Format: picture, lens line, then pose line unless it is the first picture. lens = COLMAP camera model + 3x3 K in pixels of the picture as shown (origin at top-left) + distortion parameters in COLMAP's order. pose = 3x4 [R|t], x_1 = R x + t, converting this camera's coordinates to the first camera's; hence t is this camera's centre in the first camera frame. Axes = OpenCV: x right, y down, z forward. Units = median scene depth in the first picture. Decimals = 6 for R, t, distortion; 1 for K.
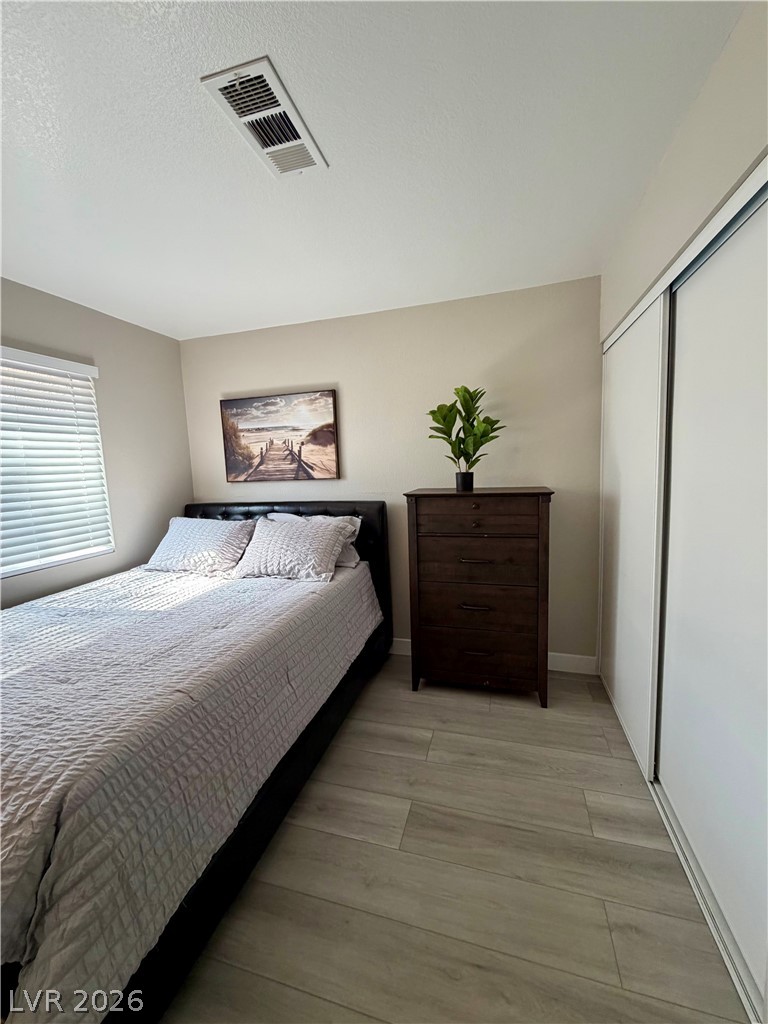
lens RADIAL K [[407.4, 0, 386.4], [0, 407.4, 510.8], [0, 0, 1]] dist [0.000534, 0.000254]
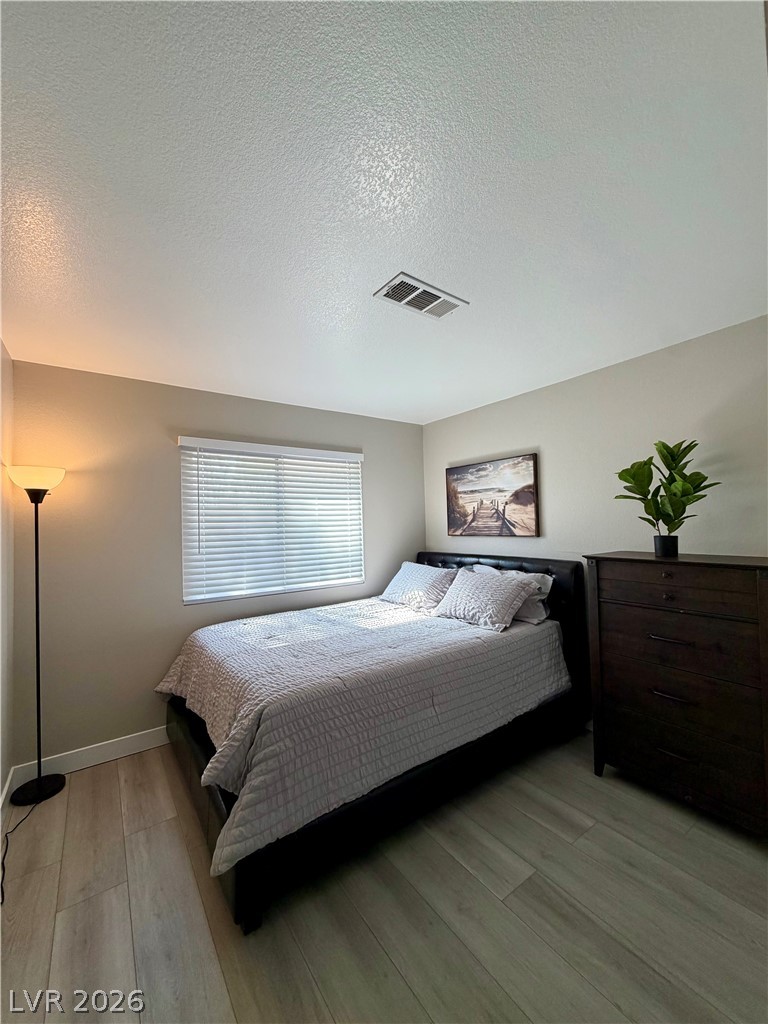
lens RADIAL K [[407.4, 0, 386.4], [0, 407.4, 510.8], [0, 0, 1]] dist [0.000534, 0.000254]
pose [[0.786219, 0.001098, -0.617947, 0.264638], [-0.077958, 0.992185, -0.097425, -0.015237], [0.613010, 0.124771, 0.780161, -0.063952]]
